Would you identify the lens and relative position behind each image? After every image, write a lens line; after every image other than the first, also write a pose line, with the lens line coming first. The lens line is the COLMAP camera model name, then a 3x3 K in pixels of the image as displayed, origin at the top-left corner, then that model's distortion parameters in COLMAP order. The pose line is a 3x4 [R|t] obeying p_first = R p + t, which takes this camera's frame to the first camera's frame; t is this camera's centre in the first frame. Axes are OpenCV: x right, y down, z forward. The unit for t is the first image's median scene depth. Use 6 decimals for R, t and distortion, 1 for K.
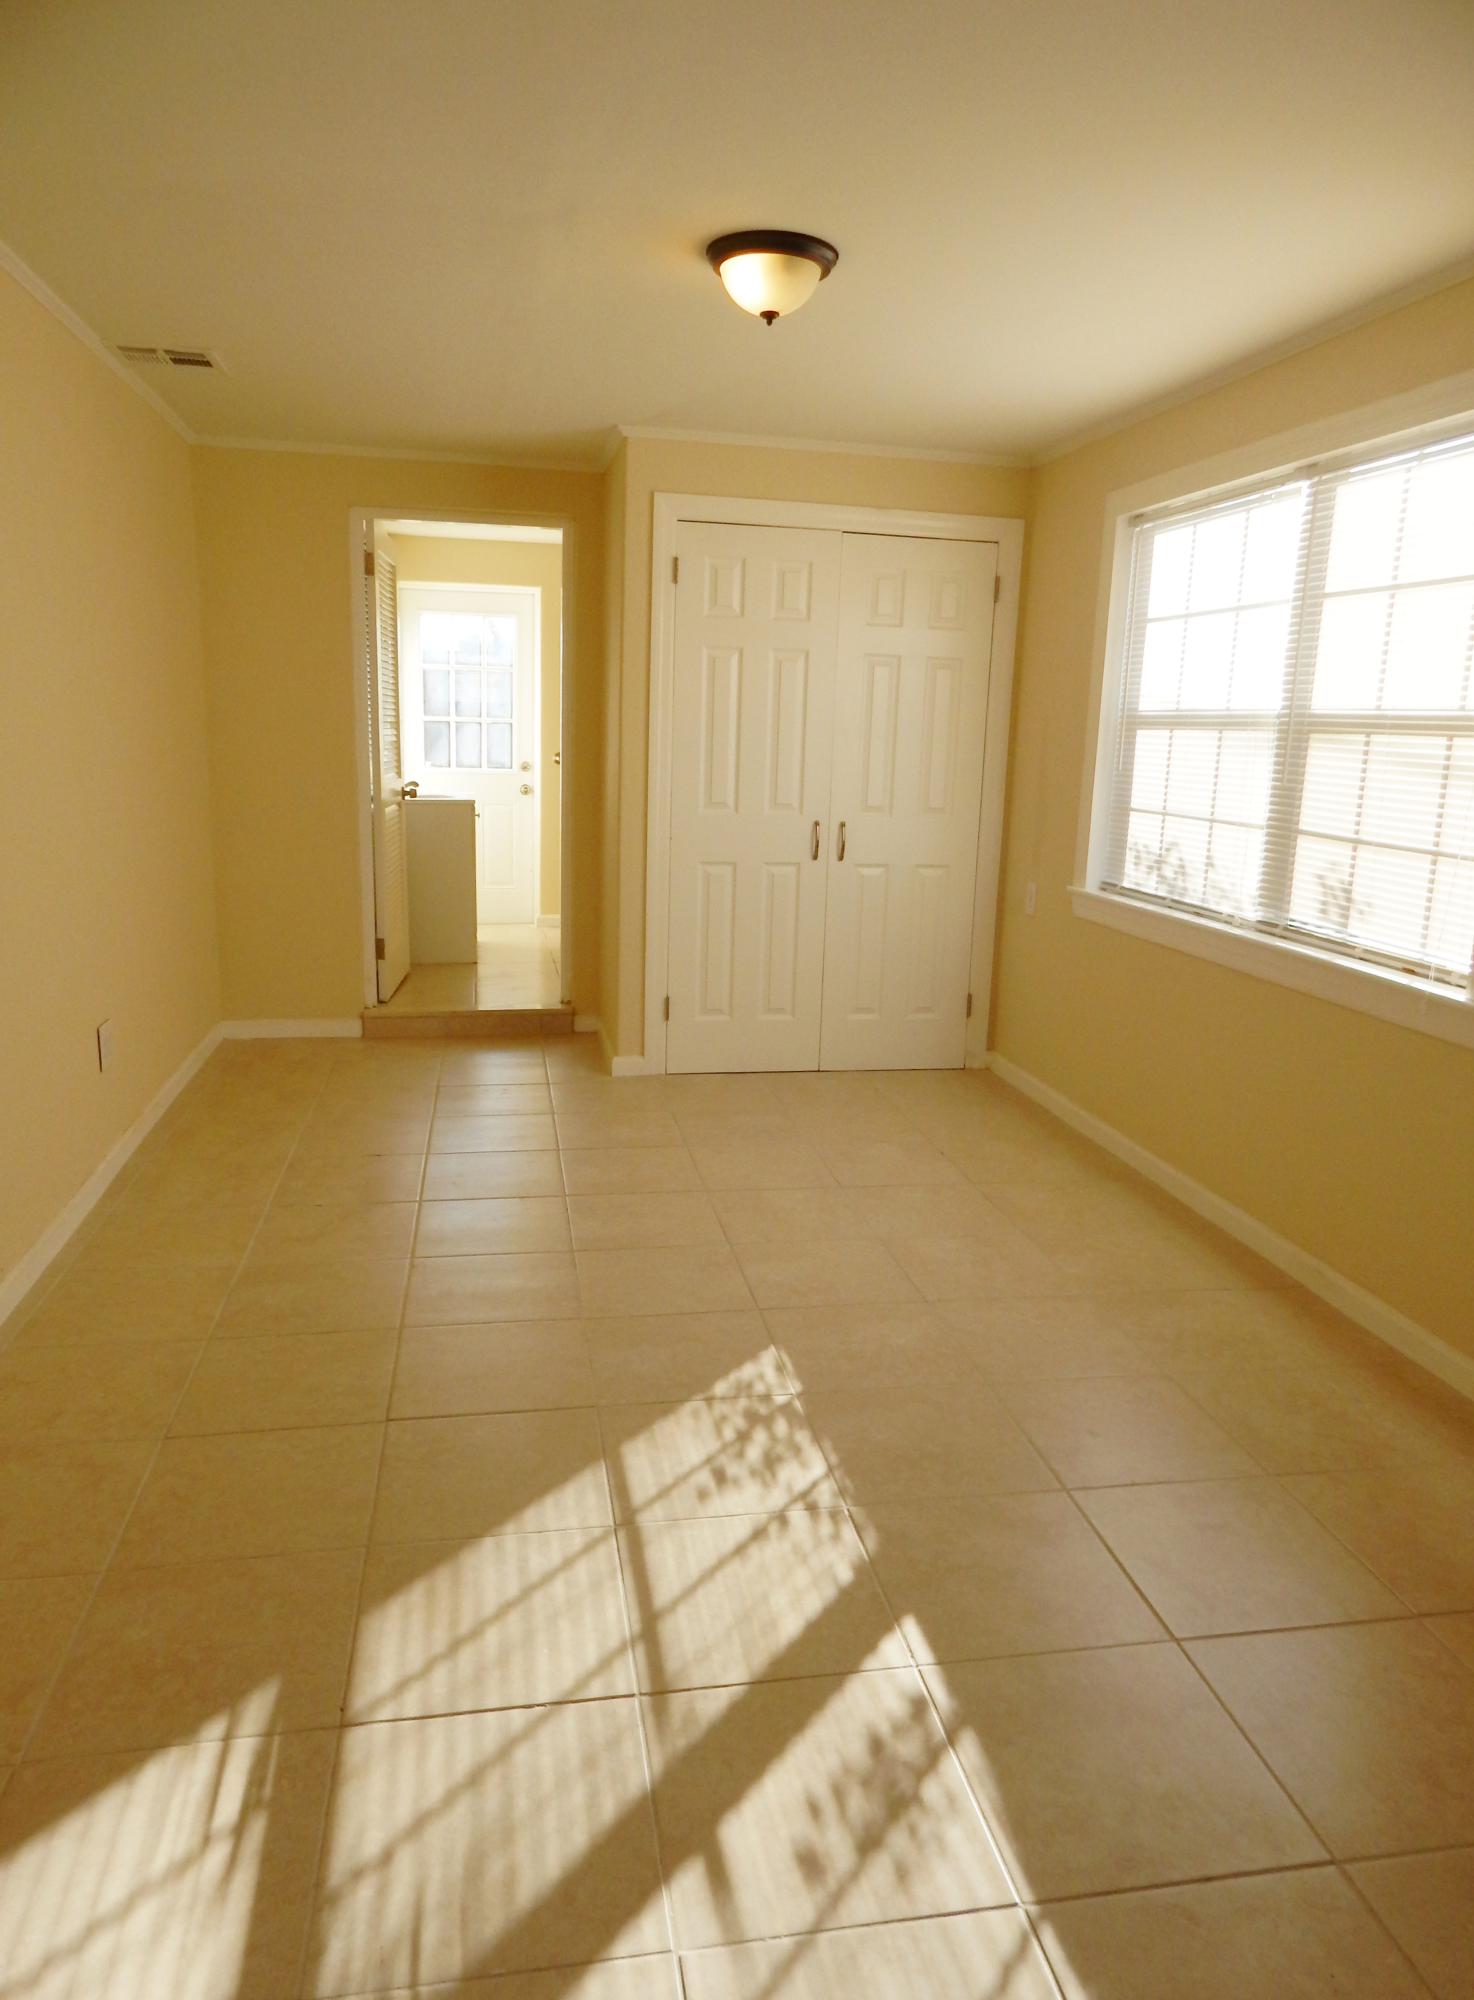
lens RADIAL K [[1337.2, 0, 731.4], [0, 1337.2, 1005.3], [0, 0, 1]] dist [0.005147, 0.010485]
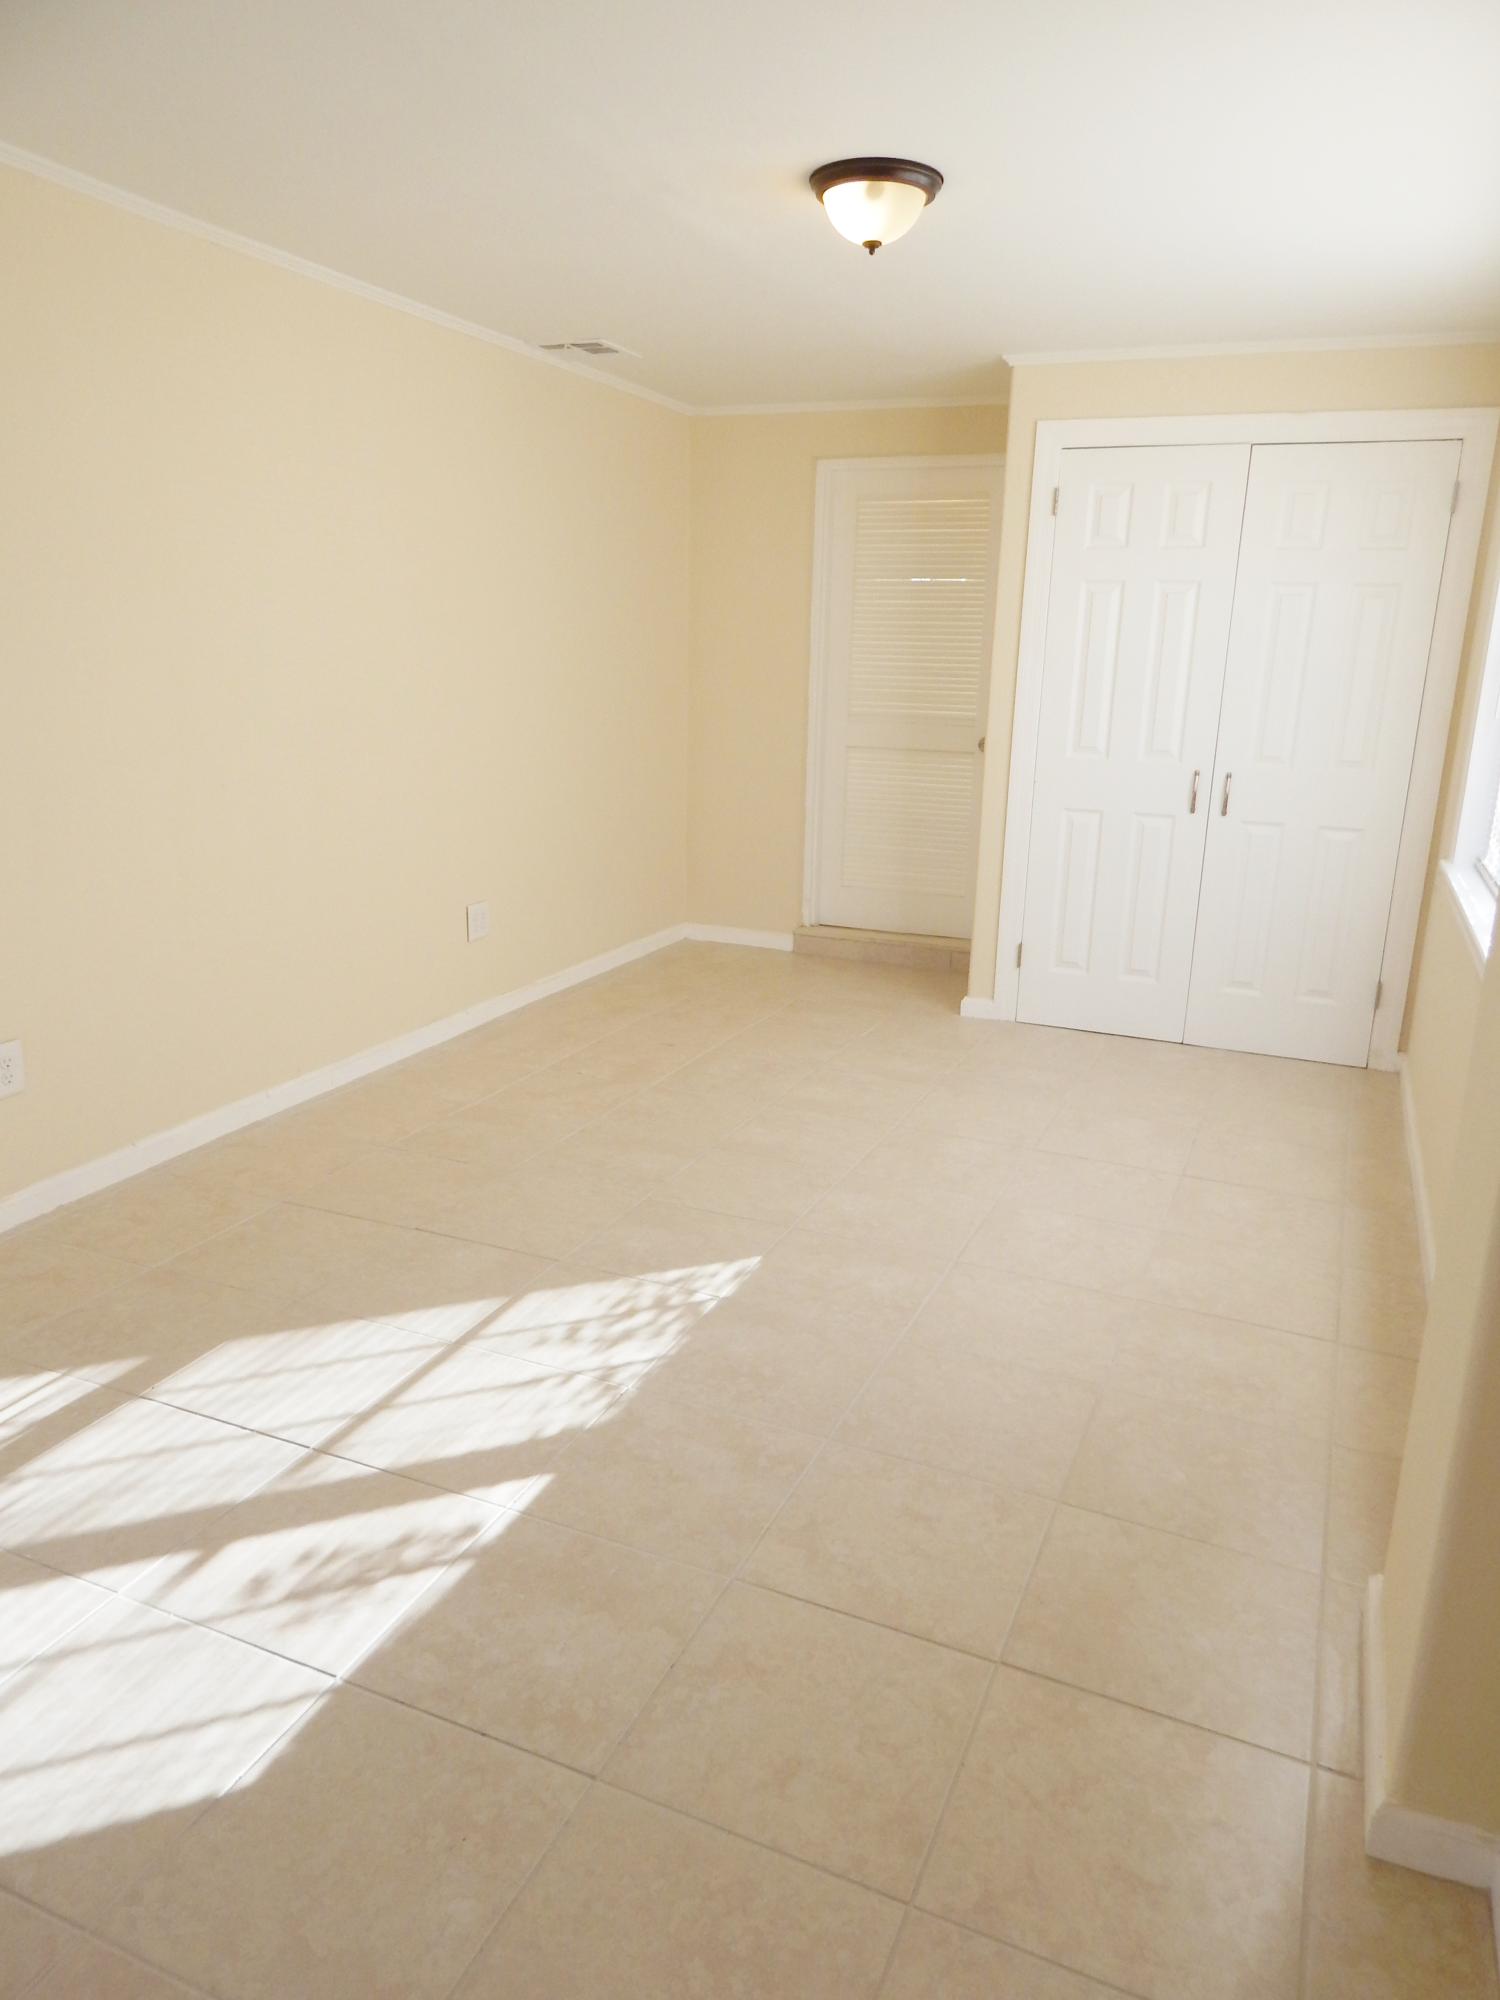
lens RADIAL K [[1346.1, 0, 753.2], [0, 1346.1, 994.2], [0, 0, 1]] dist [0.037896, -0.009368]
pose [[0.838447, 0.131474, -0.528886, 0.579089], [-0.116163, 0.991277, 0.062265, -0.015545], [0.532459, 0.009232, 0.846406, 0.105077]]
